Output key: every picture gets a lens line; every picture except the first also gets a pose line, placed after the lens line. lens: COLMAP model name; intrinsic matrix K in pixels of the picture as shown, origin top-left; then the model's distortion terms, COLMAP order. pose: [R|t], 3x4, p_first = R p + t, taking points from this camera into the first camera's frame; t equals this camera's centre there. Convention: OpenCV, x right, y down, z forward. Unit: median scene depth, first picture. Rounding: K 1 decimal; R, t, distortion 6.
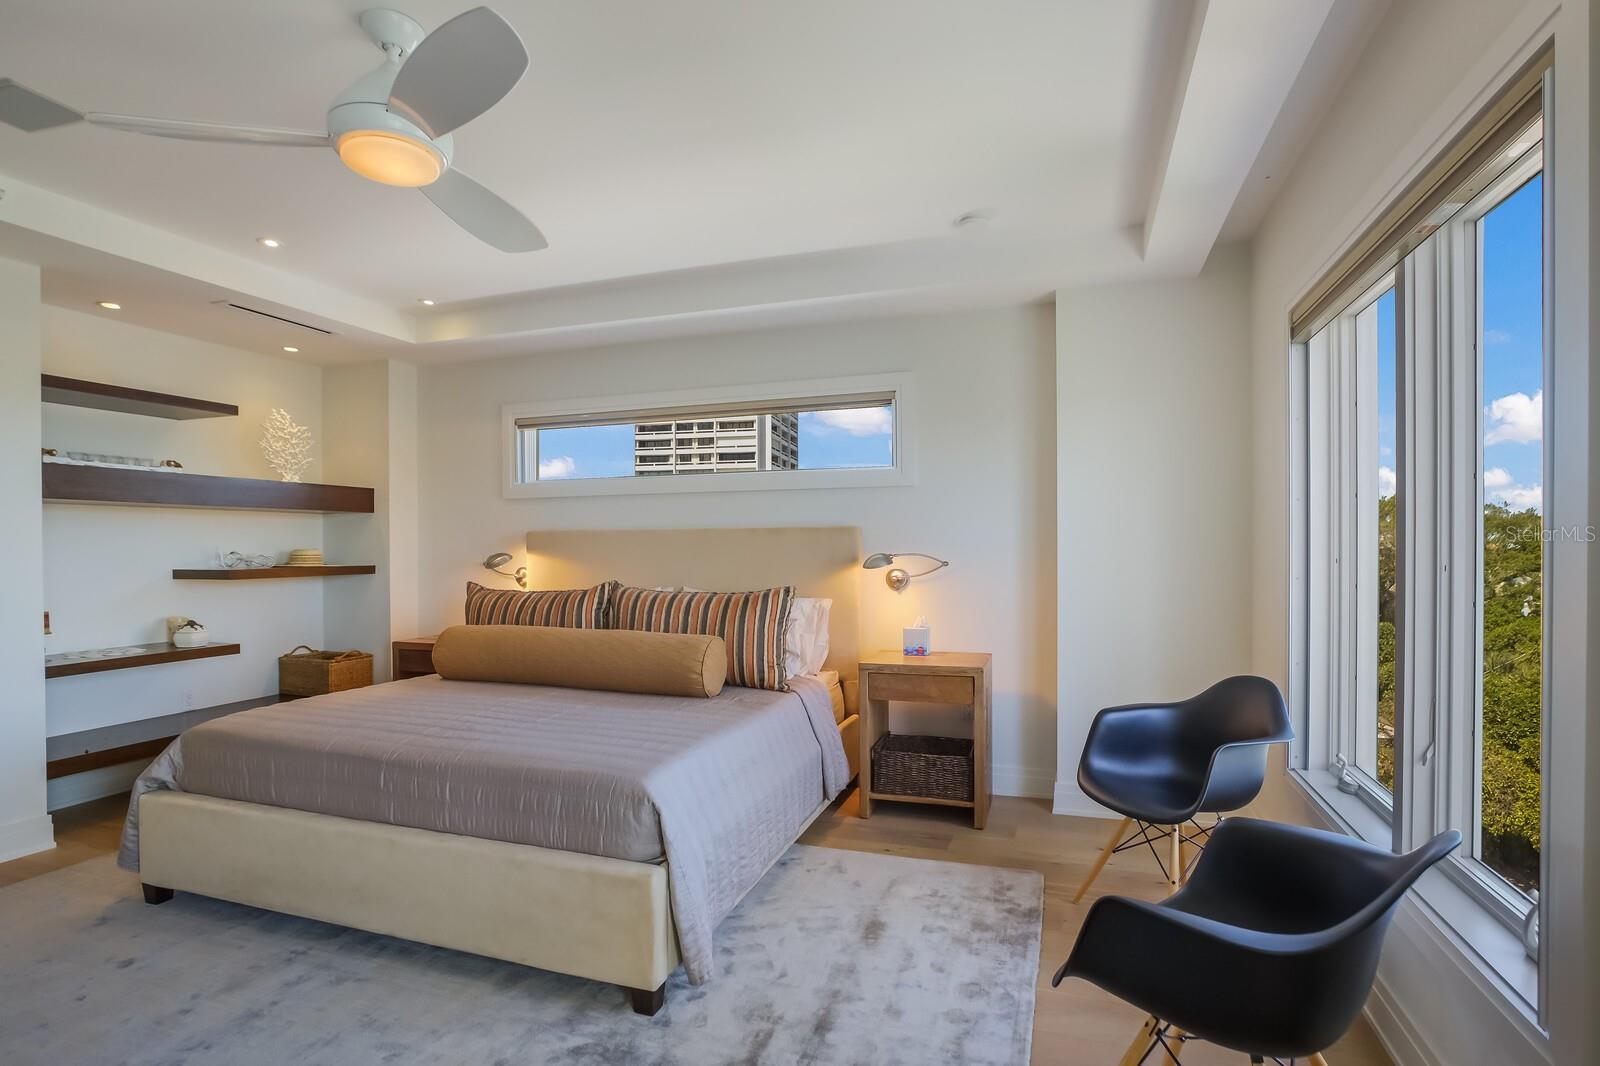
lens RADIAL K [[793.4, 0, 801.6], [0, 793.4, 559.9], [0, 0, 1]] dist [-0.016510, -0.000434]
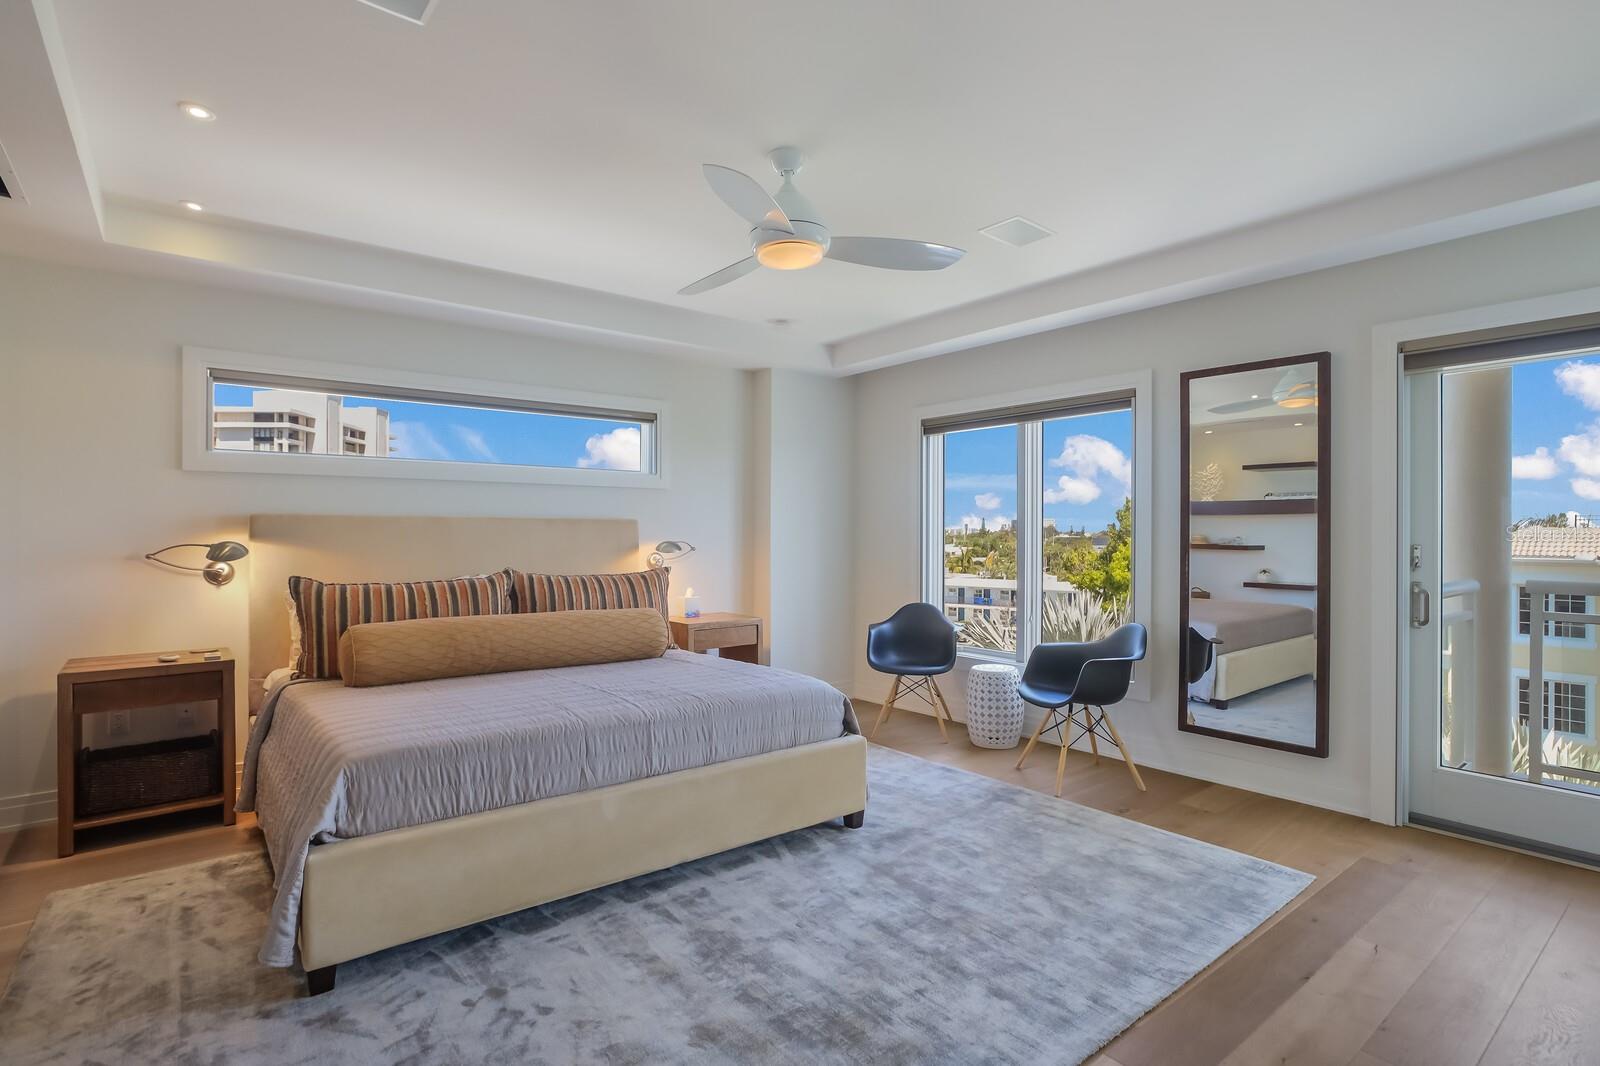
lens RADIAL K [[782.7, 0, 806.6], [0, 782.7, 537.4], [0, 0, 1]] dist [-0.003358, -0.000011]
pose [[0.537210, 0.001466, 0.843447, -0.900096], [0.012150, 0.999881, -0.009477, 0.001060], [-0.843361, 0.015339, 0.537128, 0.129178]]
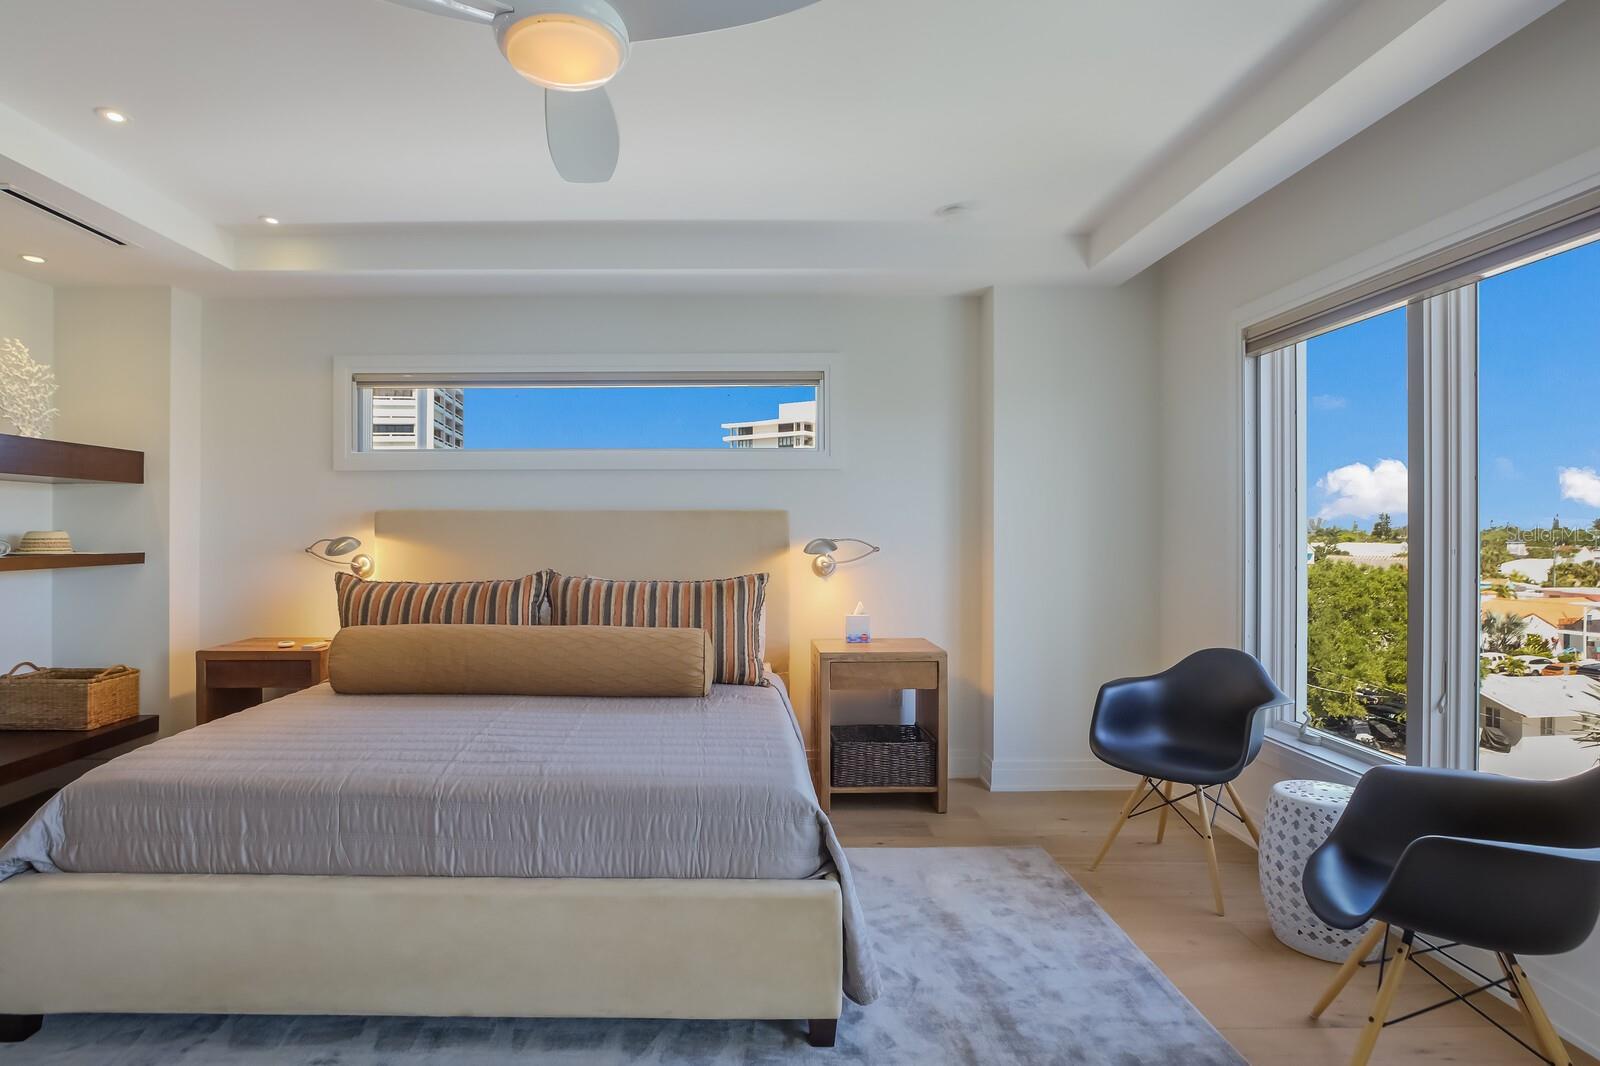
lens RADIAL K [[838.3, 0, 751.4], [0, 838.3, 533.5], [0, 0, 1]] dist [-0.016025, 0.000954]
pose [[0.945102, 0.004948, 0.326737, -0.331516], [0.000155, 0.999878, -0.015588, 0.001608], [-0.326774, 0.014783, 0.944987, 0.065035]]
